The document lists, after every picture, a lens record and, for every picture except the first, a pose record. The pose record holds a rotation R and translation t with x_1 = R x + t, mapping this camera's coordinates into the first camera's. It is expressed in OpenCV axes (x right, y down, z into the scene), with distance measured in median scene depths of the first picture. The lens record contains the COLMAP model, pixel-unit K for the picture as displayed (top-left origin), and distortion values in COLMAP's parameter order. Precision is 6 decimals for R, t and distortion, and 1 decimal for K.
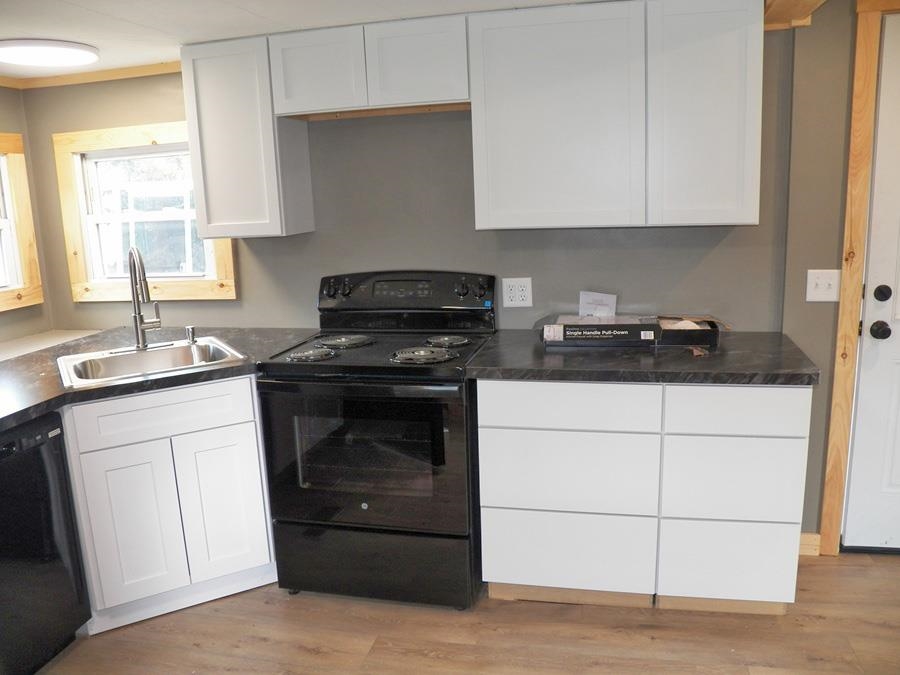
lens RADIAL K [[733.5, 0, 451.0], [0, 733.5, 350.1], [0, 0, 1]] dist [-0.141817, 0.100330]
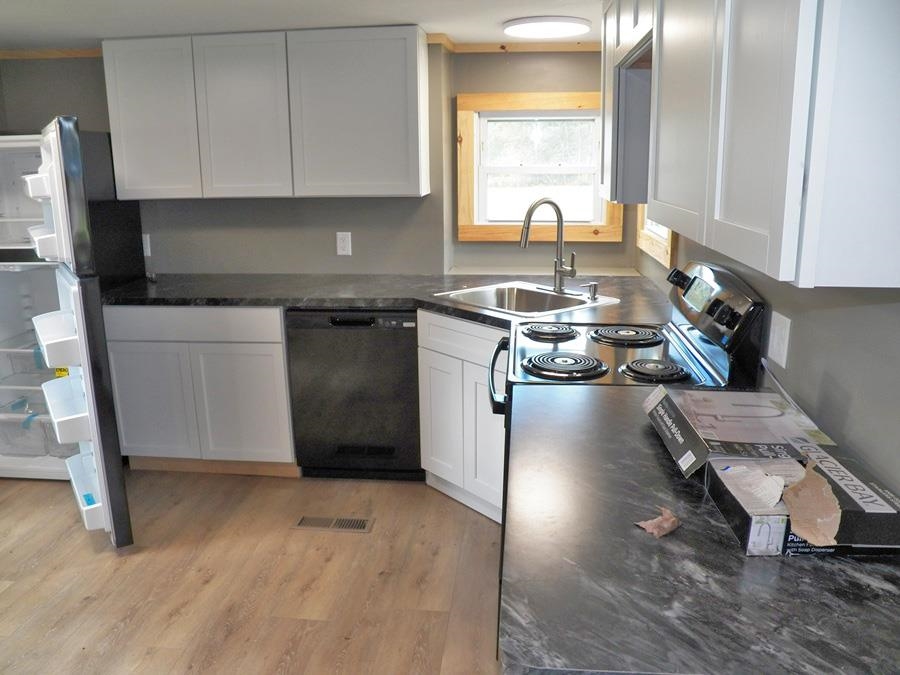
lens RADIAL K [[733.5, 0, 451.0], [0, 733.5, 350.1], [0, 0, 1]] dist [-0.141817, 0.100330]
pose [[0.137633, 0.280662, -0.949887, 0.687504], [-0.207471, 0.945908, 0.249425, -0.175455], [0.968511, 0.162745, 0.188418, 0.706163]]
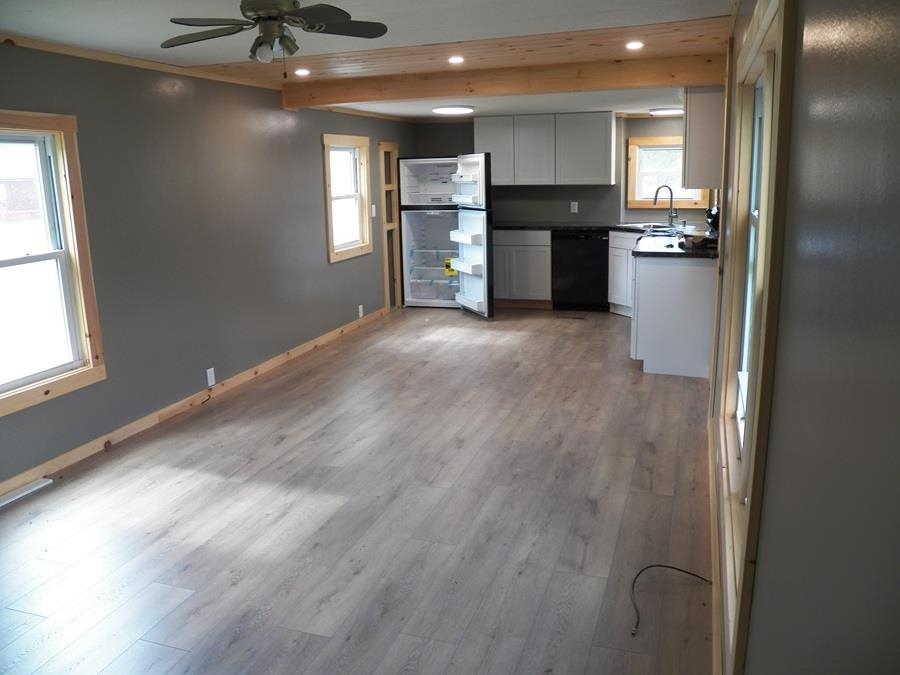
lens RADIAL K [[731.4, 0, 429.4], [0, 731.4, 334.6], [0, 0, 1]] dist [-0.115851, -0.000141]
pose [[-0.114410, 0.253856, -0.960452, 2.415299], [-0.184564, 0.944537, 0.271635, -0.186101], [0.976139, 0.208342, -0.061212, 0.440622]]
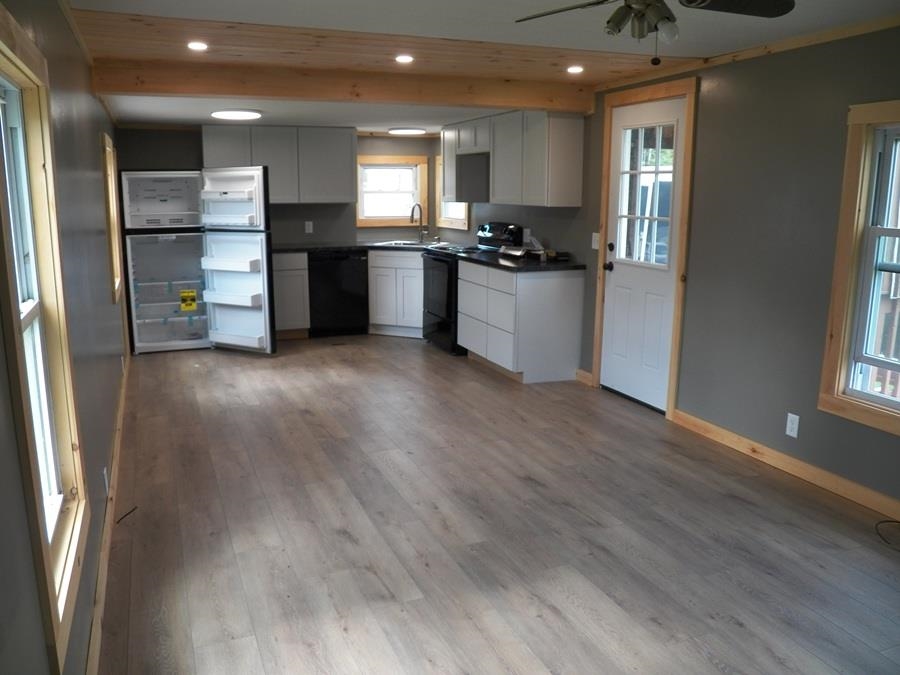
lens RADIAL K [[733.5, 0, 451.0], [0, 733.5, 350.1], [0, 0, 1]] dist [-0.141817, 0.100330]
pose [[0.576750, 0.215112, -0.788090, 1.968343], [-0.201788, 0.972328, 0.117726, 0.047006], [0.791607, 0.091129, 0.604197, -0.520134]]
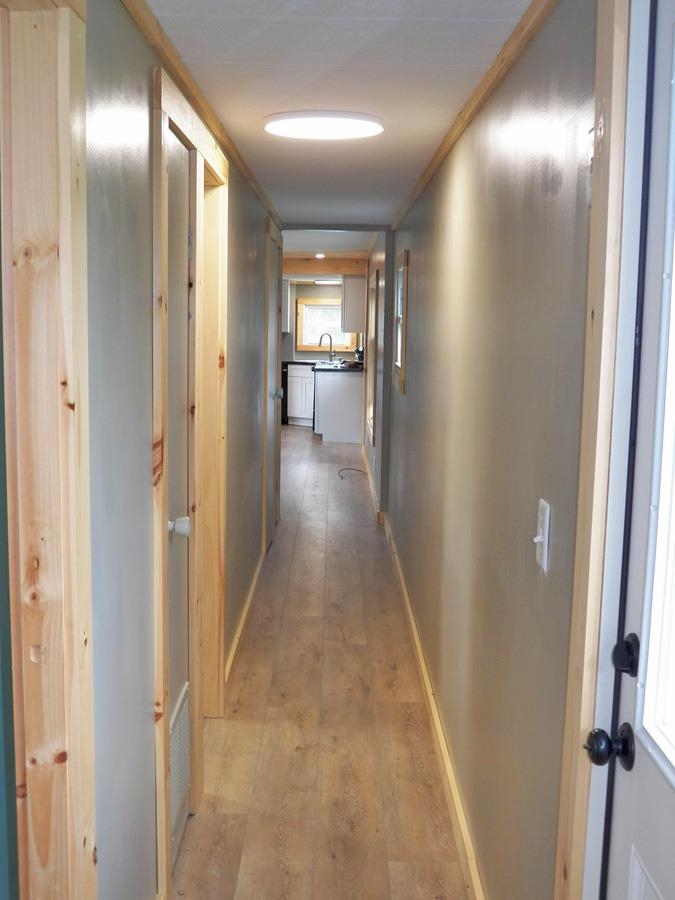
lens RADIAL K [[1022.3, 0, 337.5], [0, 1022.3, 450.0], [0, 0, 1]] dist [-0.200150, 0.010195]
pose [[0.233356, 0.151681, -0.960488, 4.924697], [-0.233552, 0.967588, 0.096059, -0.077362], [0.943927, 0.201908, 0.261218, -0.221021]]
